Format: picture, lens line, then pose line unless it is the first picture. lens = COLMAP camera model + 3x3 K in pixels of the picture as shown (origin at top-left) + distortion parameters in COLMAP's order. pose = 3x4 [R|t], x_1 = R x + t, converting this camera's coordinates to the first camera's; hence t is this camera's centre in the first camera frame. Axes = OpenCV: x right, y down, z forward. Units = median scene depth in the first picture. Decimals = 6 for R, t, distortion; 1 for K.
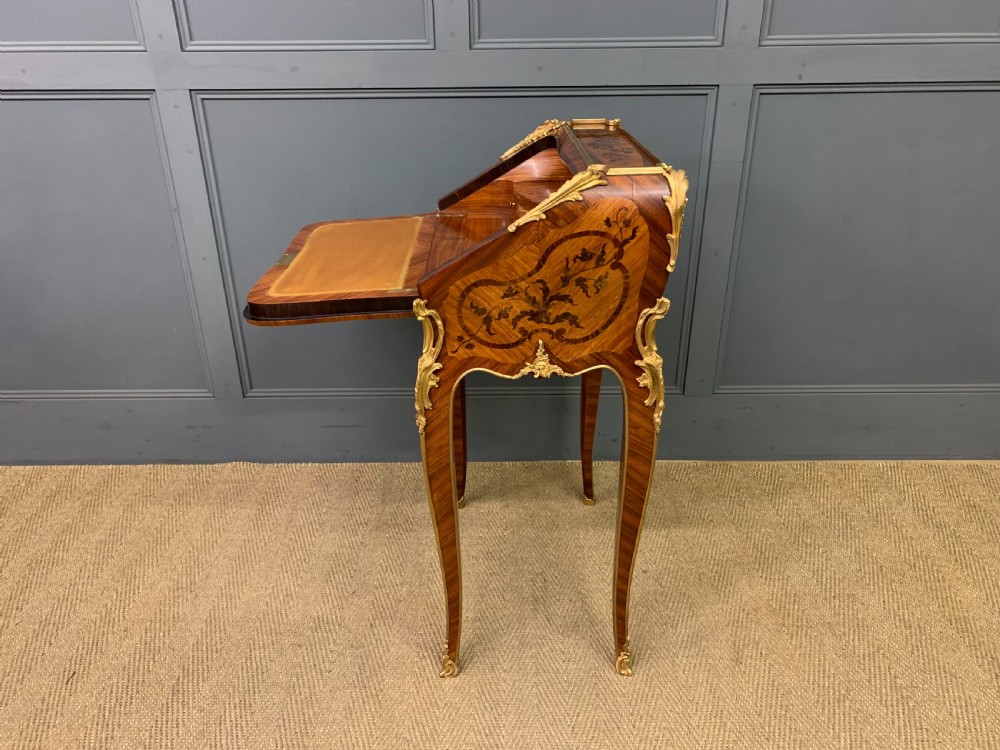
lens RADIAL K [[782.4, 0, 498.6], [0, 782.4, 377.2], [0, 0, 1]] dist [0.015063, -0.002522]
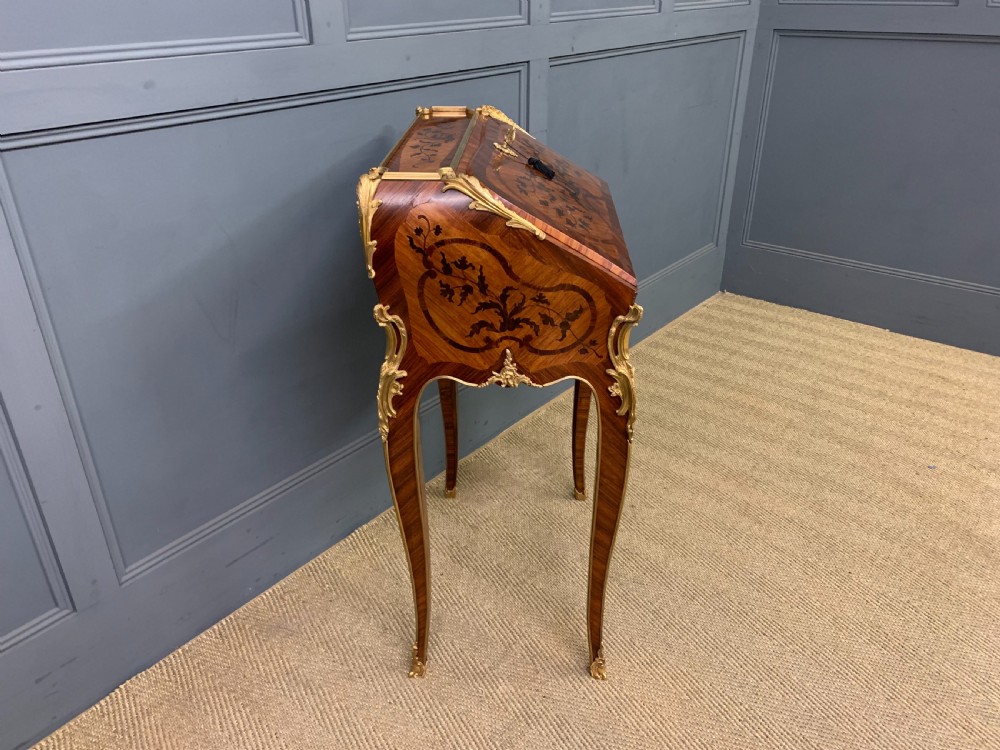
lens RADIAL K [[769.3, 0, 502.5], [0, 769.3, 381.2], [0, 0, 1]] dist [0.111235, -0.191398]
pose [[0.625180, -0.362319, 0.691285, -0.617068], [0.337352, 0.924150, 0.179277, -0.171980], [-0.703807, 0.121126, 0.699989, 0.338278]]
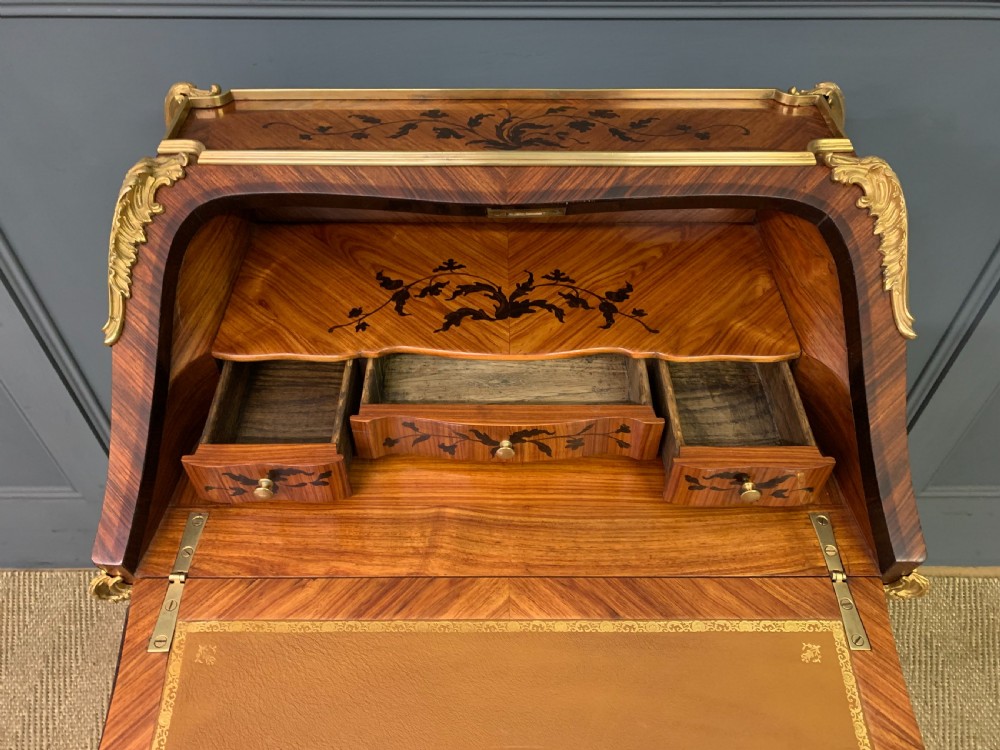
lens RADIAL K [[784.3, 0, 497.6], [0, 784.3, 383.5], [0, 0, 1]] dist [0.015623, -0.009220]
pose [[0.999868, 0.005140, 0.015400, -0.068002], [-0.010308, 0.933824, 0.357585, -0.326568], [-0.012543, -0.357697, 0.933753, 0.553629]]
